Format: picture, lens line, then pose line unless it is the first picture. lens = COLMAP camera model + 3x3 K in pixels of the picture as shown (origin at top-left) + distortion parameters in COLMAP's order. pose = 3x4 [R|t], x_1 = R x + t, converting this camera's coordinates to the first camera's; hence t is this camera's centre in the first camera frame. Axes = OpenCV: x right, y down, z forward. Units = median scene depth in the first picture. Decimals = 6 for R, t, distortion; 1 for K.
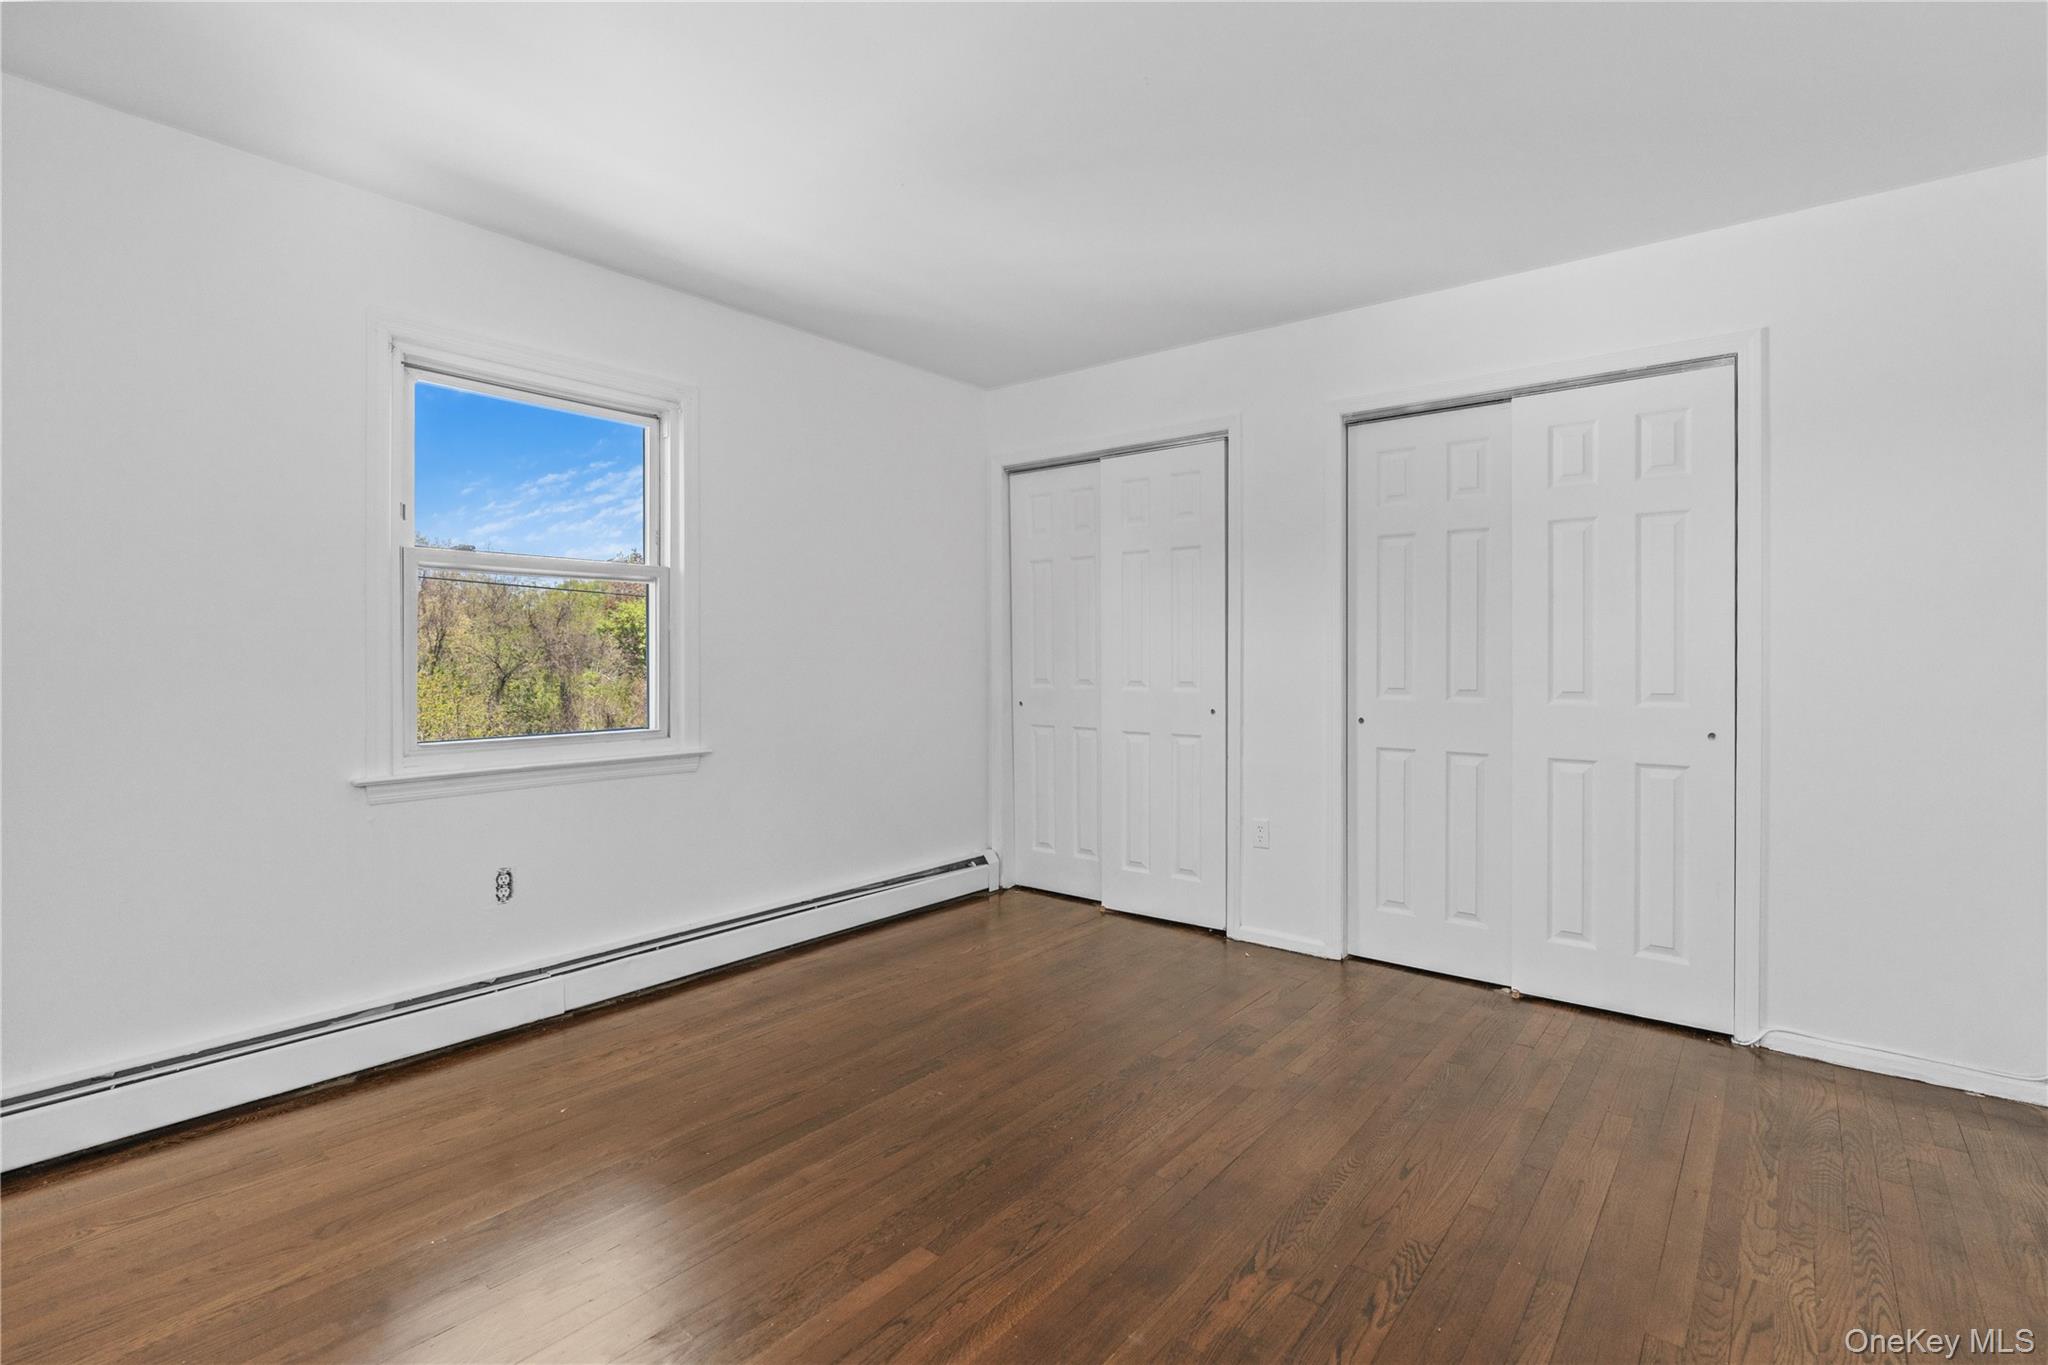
lens RADIAL K [[933.1, 0, 1031.8], [0, 933.1, 645.4], [0, 0, 1]] dist [-0.009949, 0.001459]
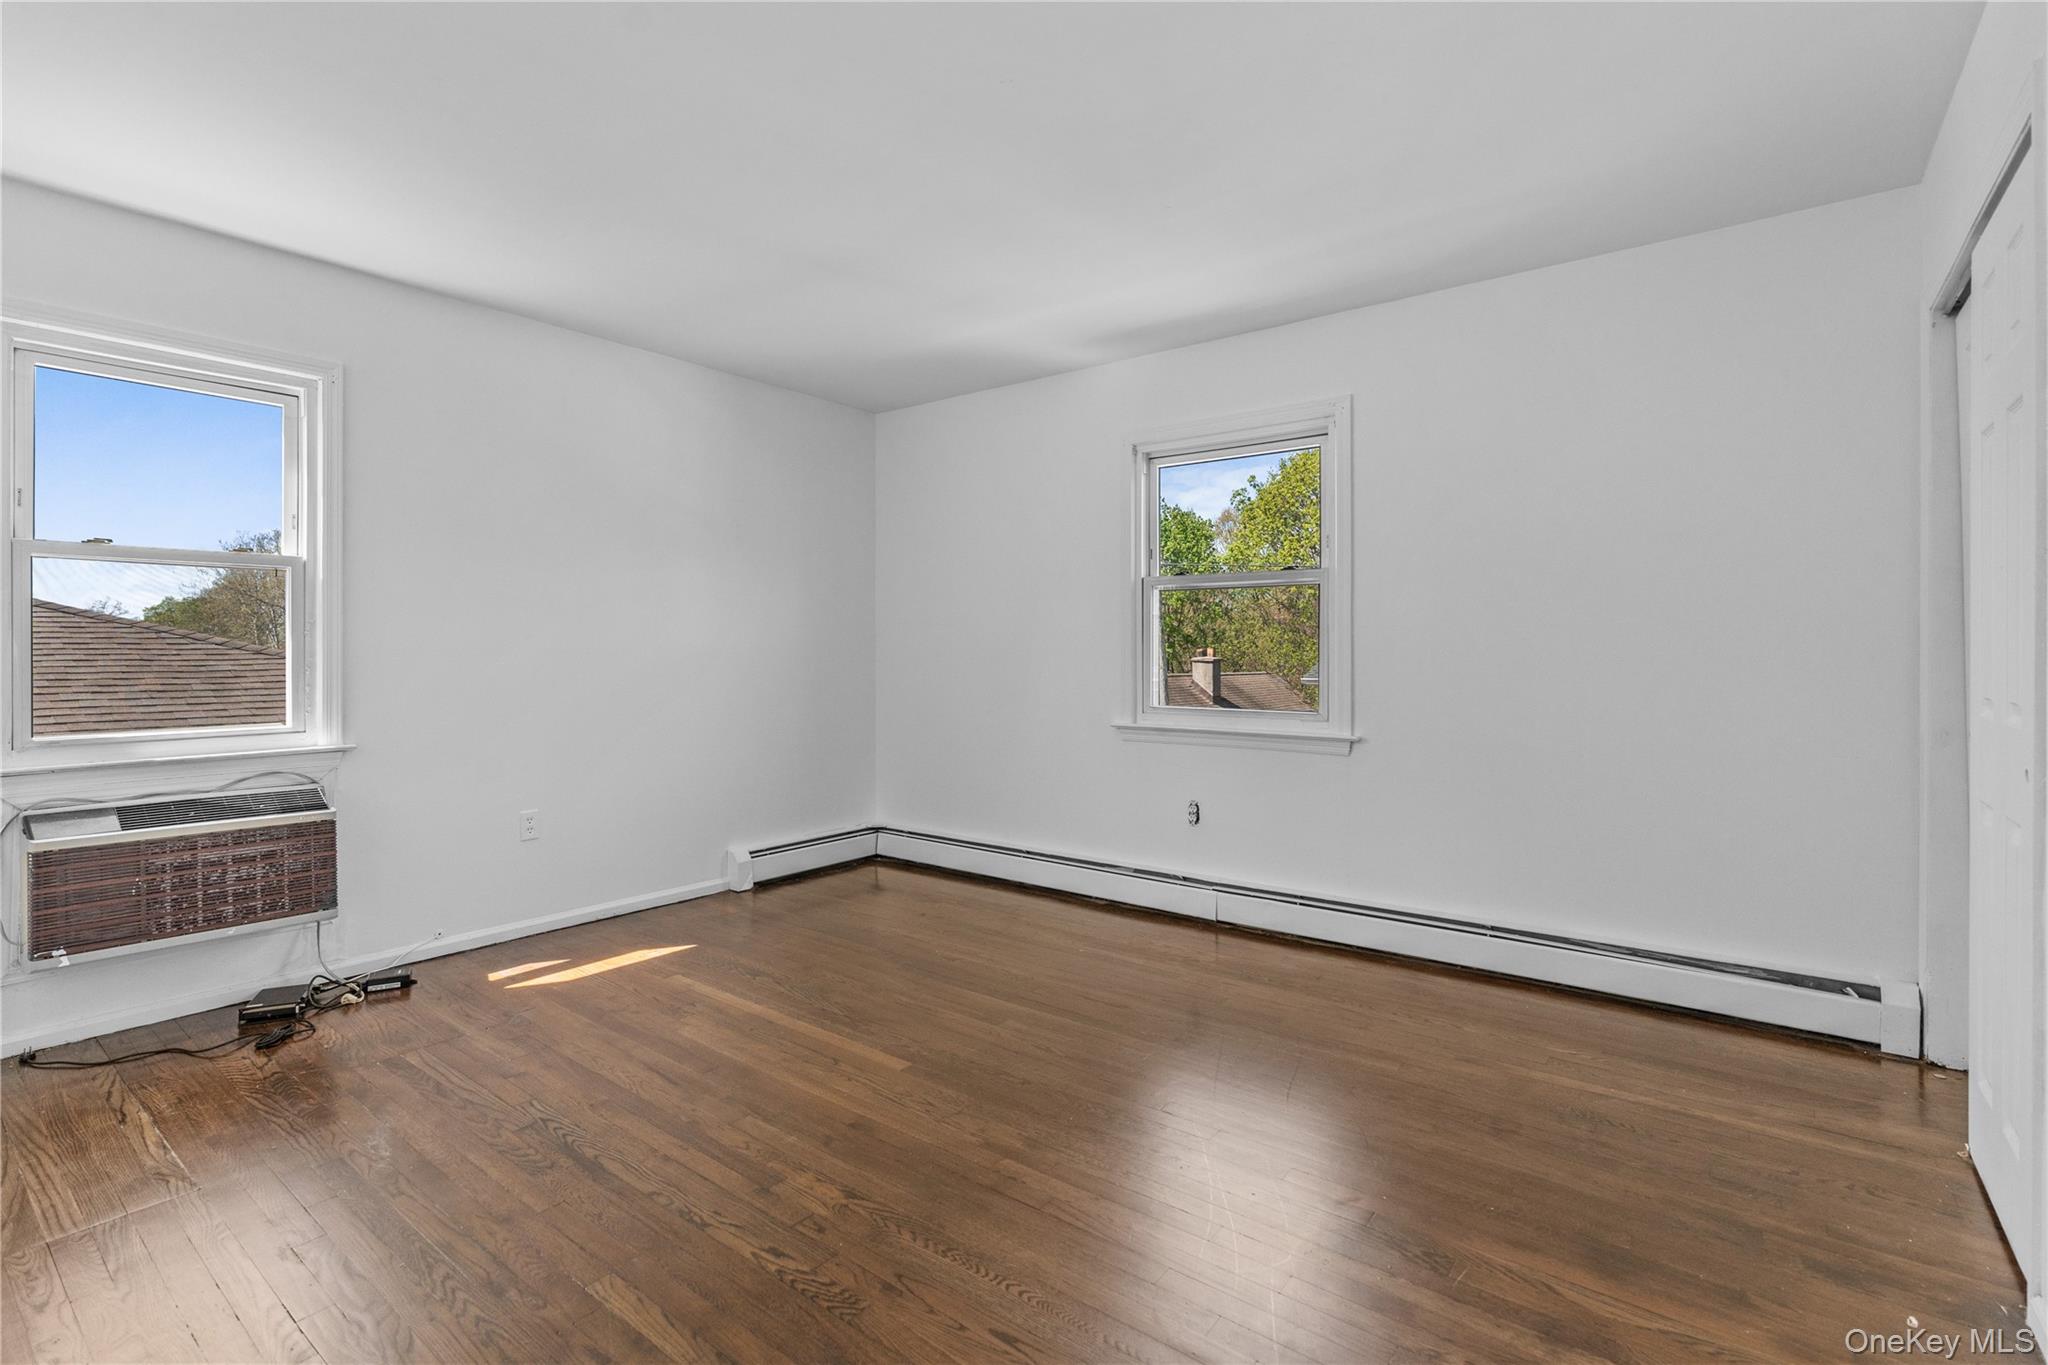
lens RADIAL K [[933.1, 0, 1036.3], [0, 933.1, 644.7], [0, 0, 1]] dist [-0.009949, 0.001459]
pose [[0.041671, -0.003897, -0.999124, 0.860135], [0.010316, 0.999941, -0.003470, 0.008919], [0.999078, -0.010162, 0.041709, 0.745472]]
